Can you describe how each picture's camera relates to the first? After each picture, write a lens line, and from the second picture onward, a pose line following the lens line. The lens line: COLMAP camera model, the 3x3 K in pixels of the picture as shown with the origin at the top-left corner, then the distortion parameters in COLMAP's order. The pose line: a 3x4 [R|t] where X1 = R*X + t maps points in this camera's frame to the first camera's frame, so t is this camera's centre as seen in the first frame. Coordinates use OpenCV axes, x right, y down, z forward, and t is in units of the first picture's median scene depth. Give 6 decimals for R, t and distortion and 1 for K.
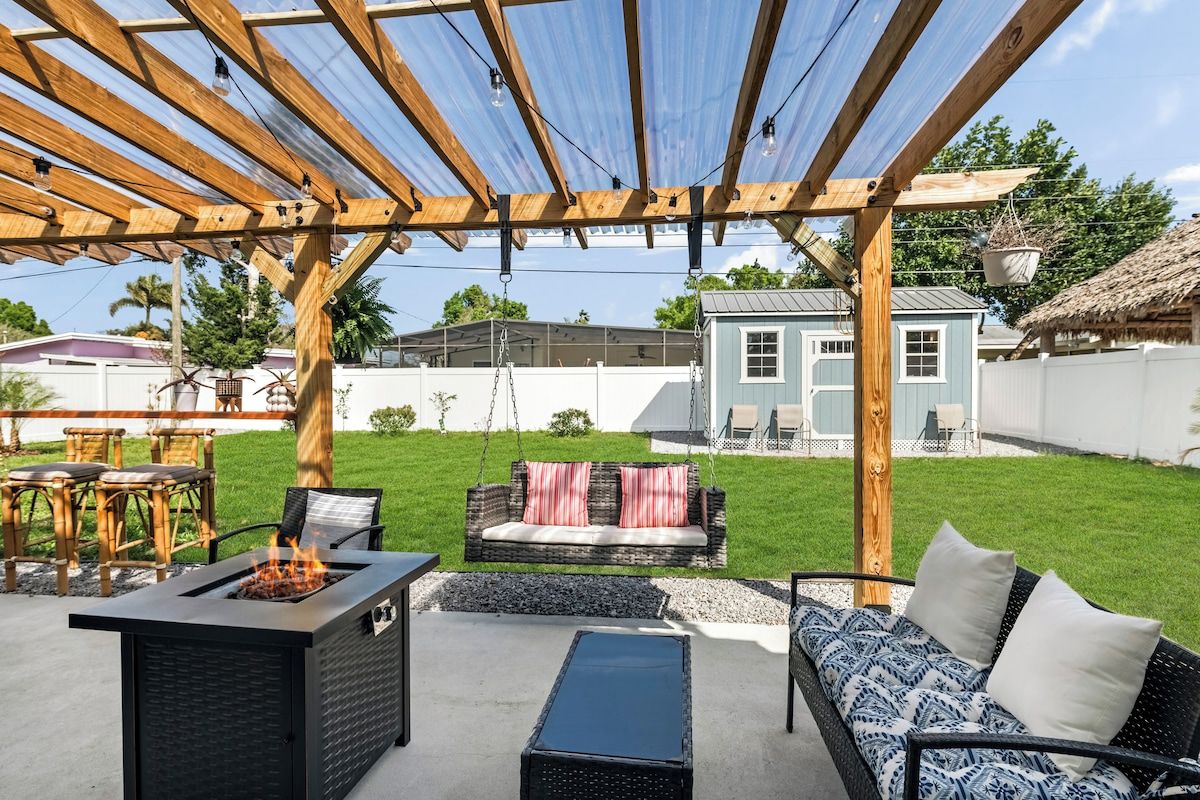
lens RADIAL K [[601.8, 0, 600.0], [0, 601.8, 400.0], [0, 0, 1]] dist [0.000215, 0.000339]
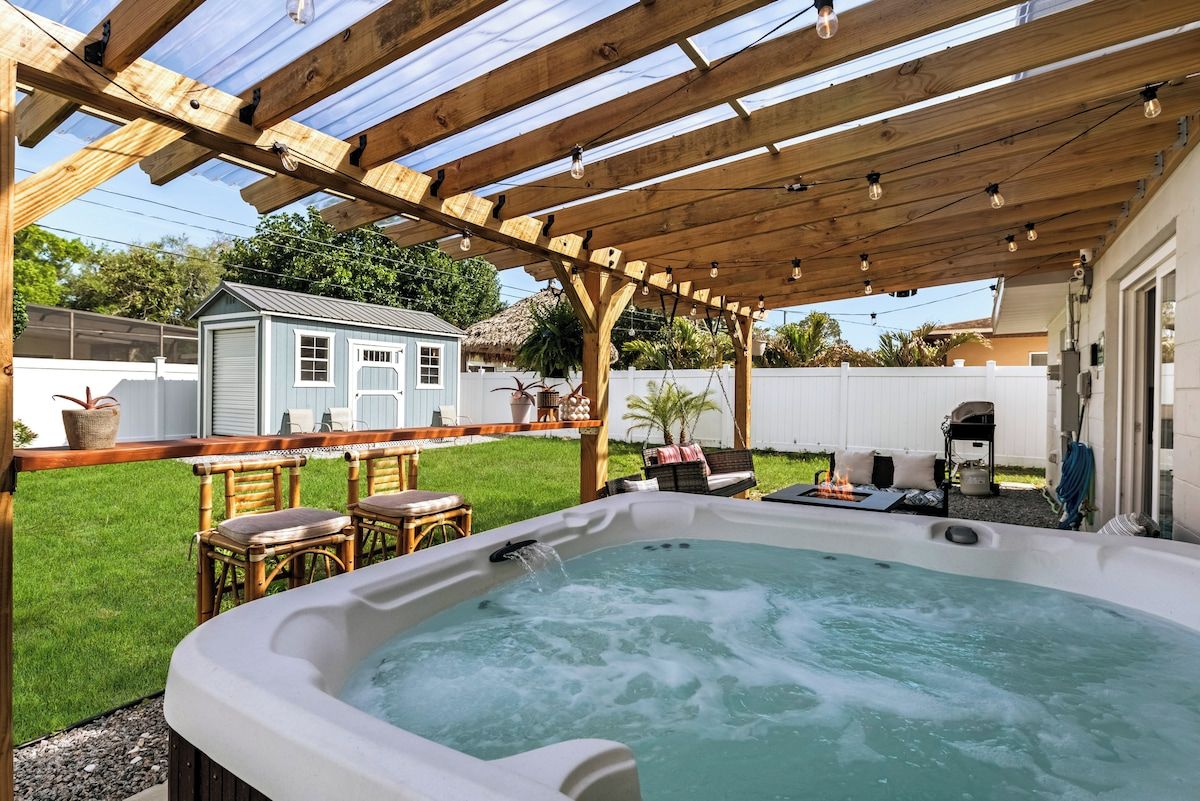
lens RADIAL K [[601.8, 0, 600.0], [0, 601.8, 400.5], [0, 0, 1]] dist [0.000215, 0.000339]
pose [[0.435171, -0.004446, 0.900337, -0.433990], [0.004339, 0.999987, 0.002842, -0.006113], [-0.900337, 0.002670, 0.435184, 0.130837]]
